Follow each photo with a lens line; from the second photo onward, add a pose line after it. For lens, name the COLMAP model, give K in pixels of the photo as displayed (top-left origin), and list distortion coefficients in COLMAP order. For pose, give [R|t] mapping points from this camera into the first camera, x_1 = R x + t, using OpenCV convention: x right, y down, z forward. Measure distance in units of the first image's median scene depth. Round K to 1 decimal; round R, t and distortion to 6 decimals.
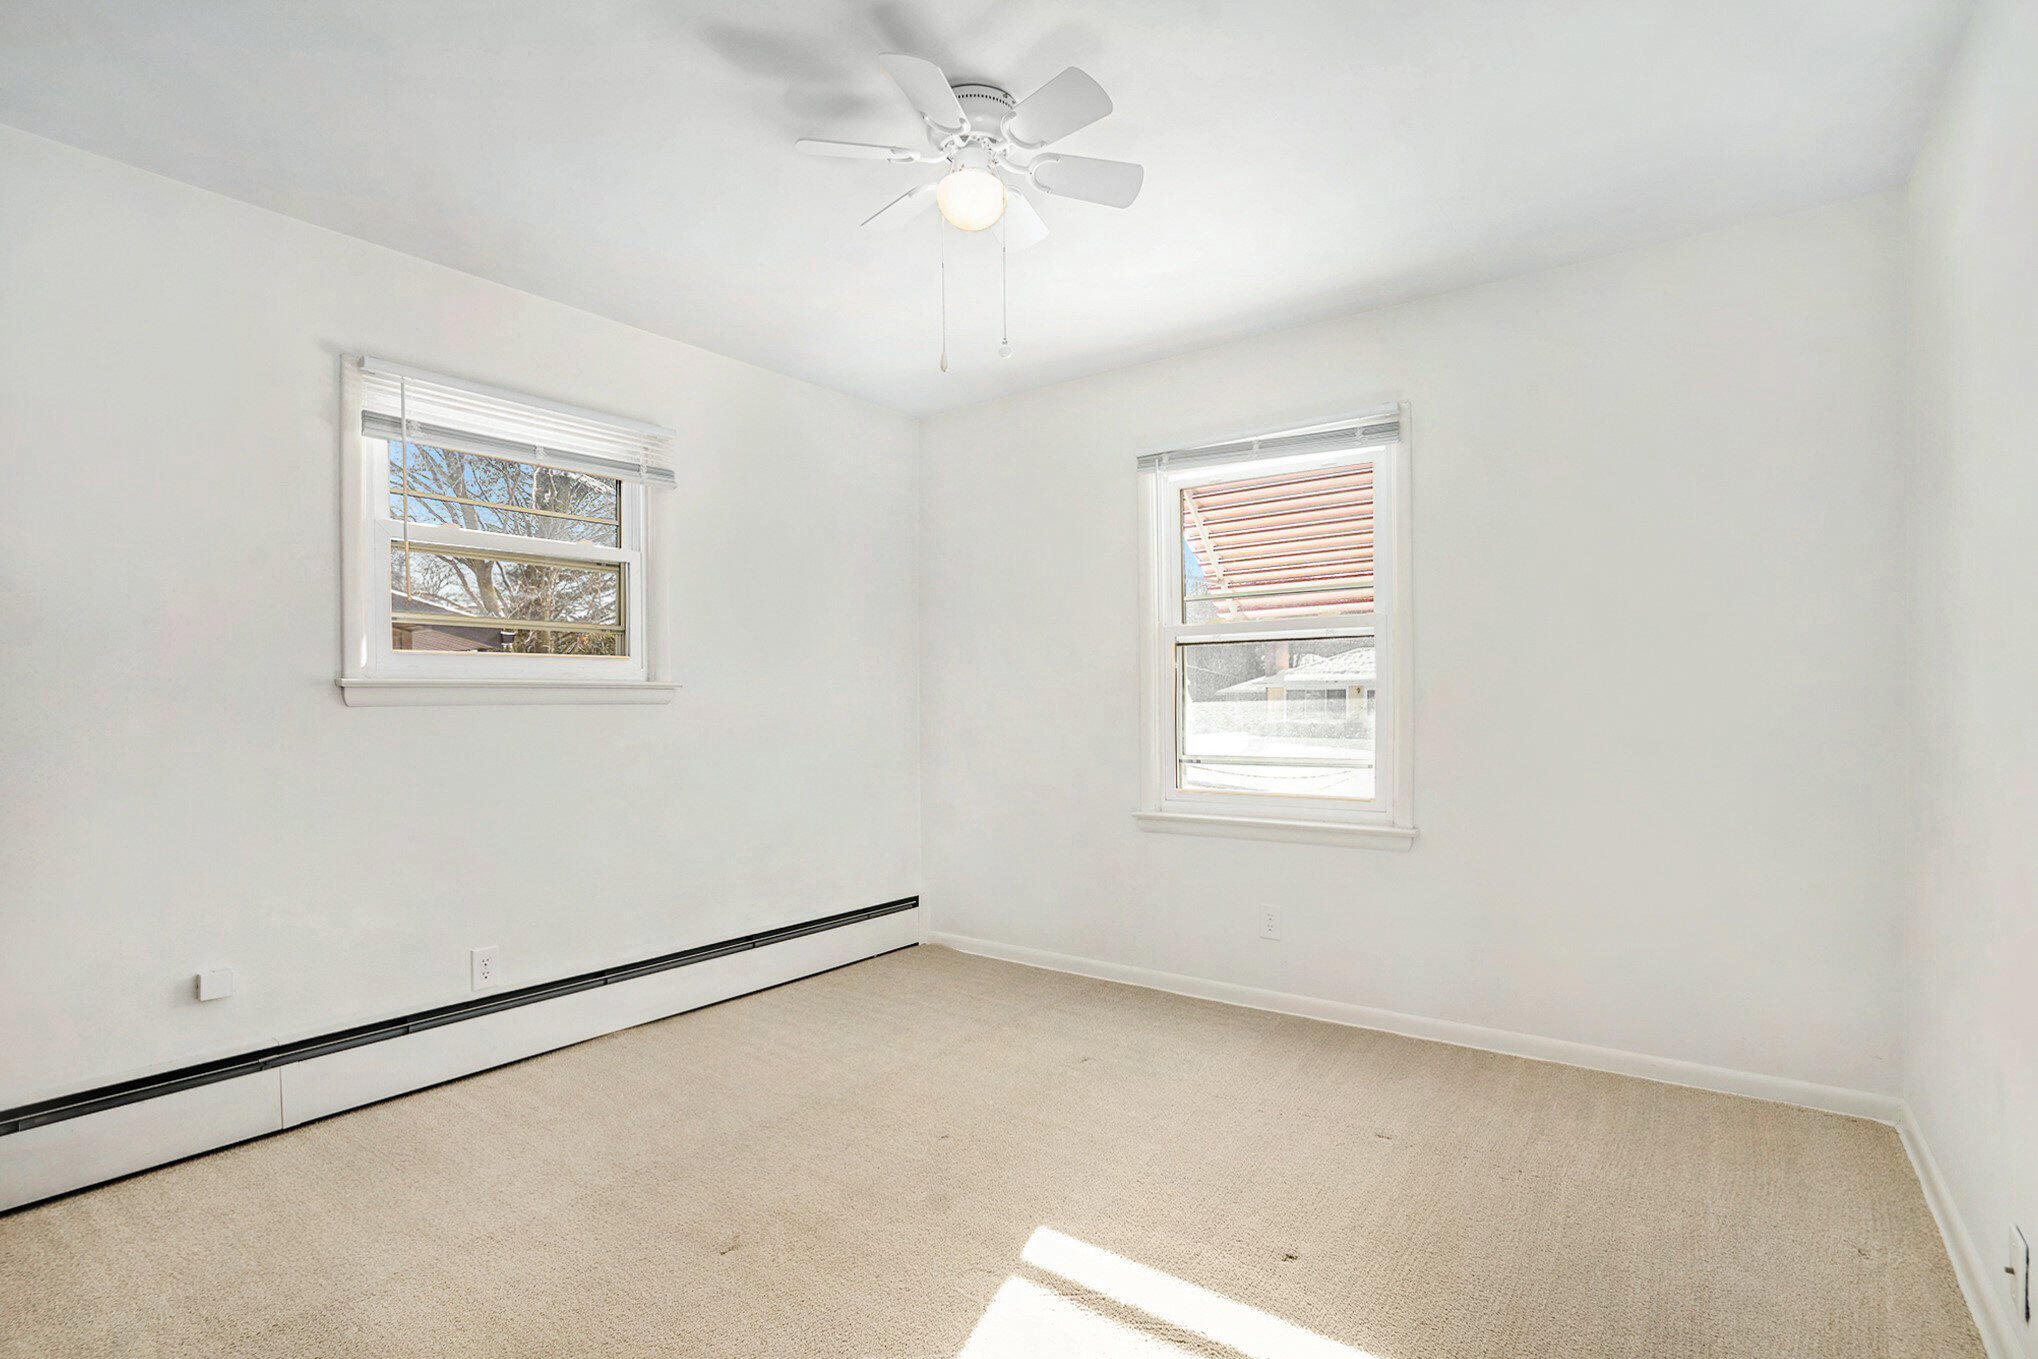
lens RADIAL K [[953.4, 0, 1023.0], [0, 953.4, 687.2], [0, 0, 1]] dist [-0.069130, 0.027145]
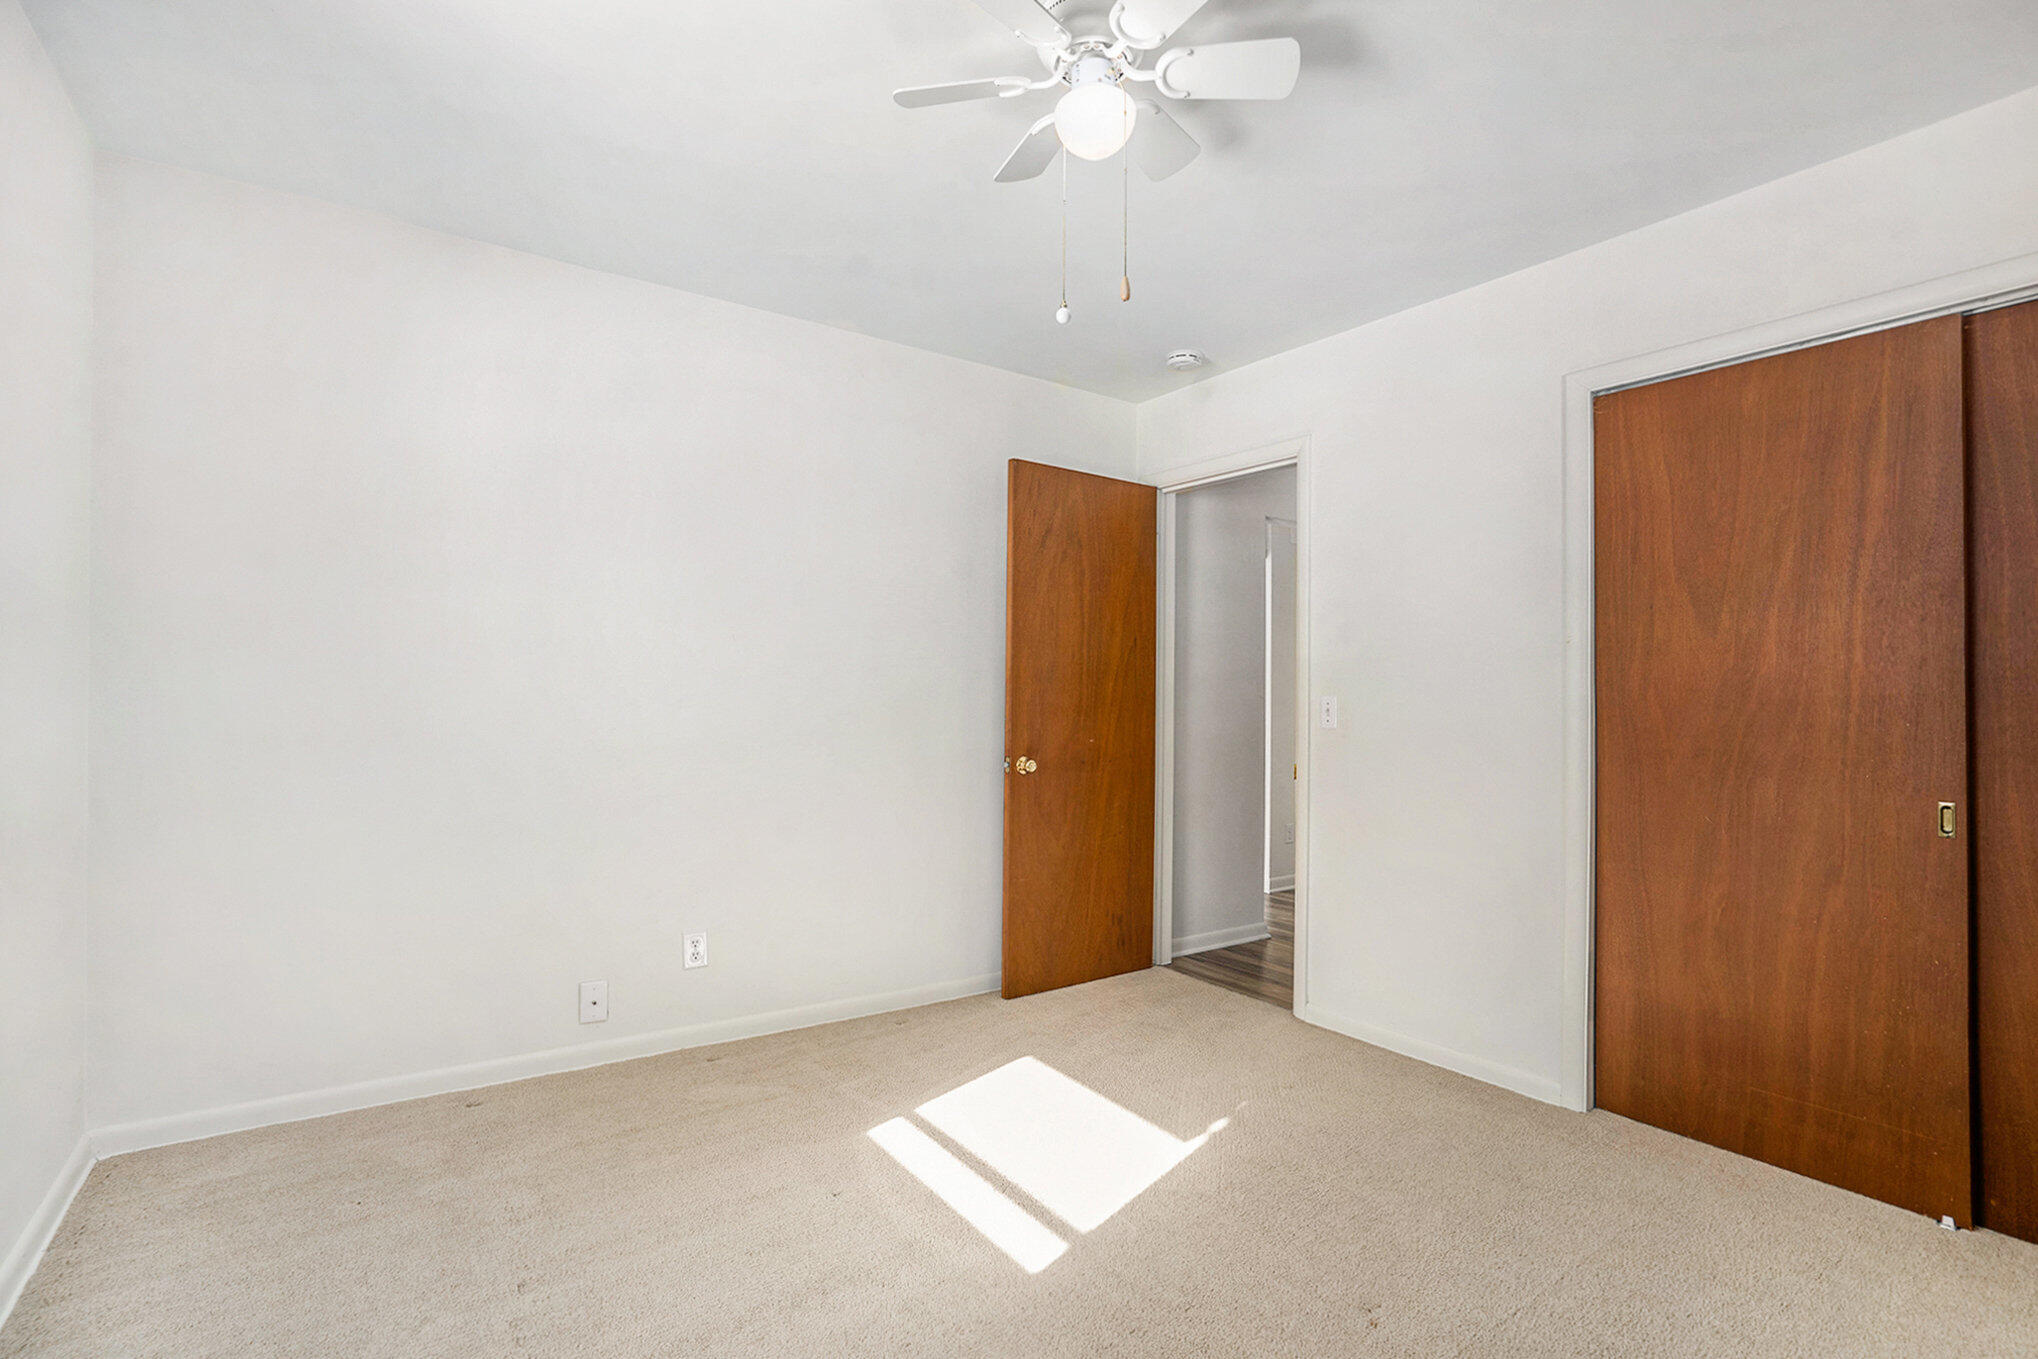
lens RADIAL K [[953.4, 0, 1023.0], [0, 953.4, 687.2], [0, 0, 1]] dist [-0.069130, 0.027145]
pose [[-0.950713, 0.006387, 0.310006, -0.183122], [-0.002936, 0.999558, -0.029598, 0.011522], [-0.310058, -0.029049, -0.950274, 1.329565]]
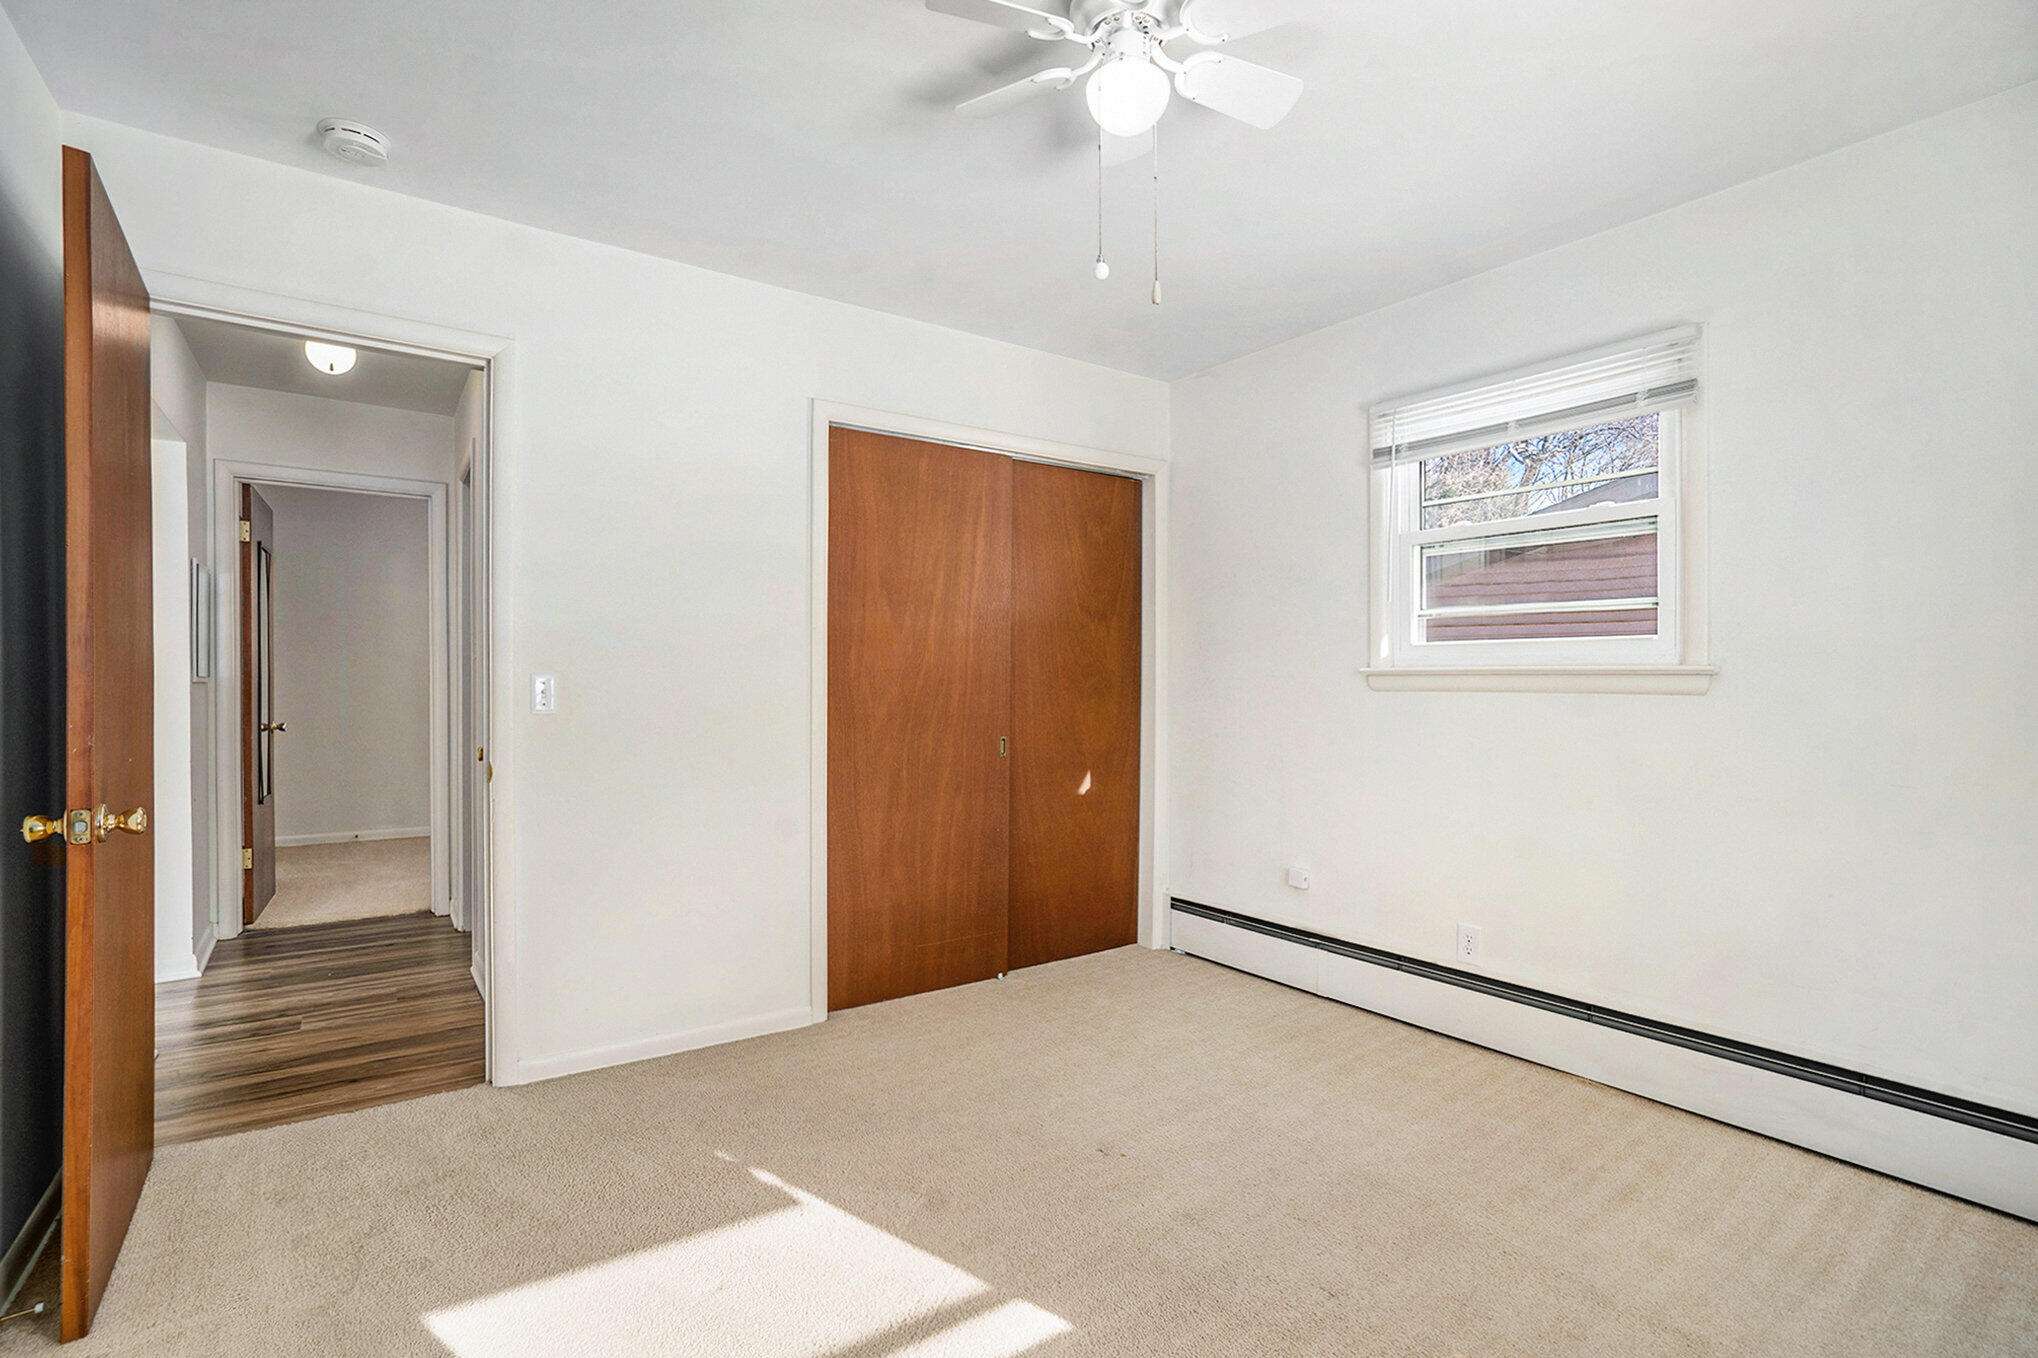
lens RADIAL K [[953.4, 0, 1023.0], [0, 953.4, 686.7], [0, 0, 1]] dist [-0.069130, 0.027145]
pose [[-0.301924, 0.012006, -0.953256, 0.566511], [0.010990, 0.999898, 0.009112, -0.001324], [0.953269, -0.007725, -0.302025, 0.844603]]
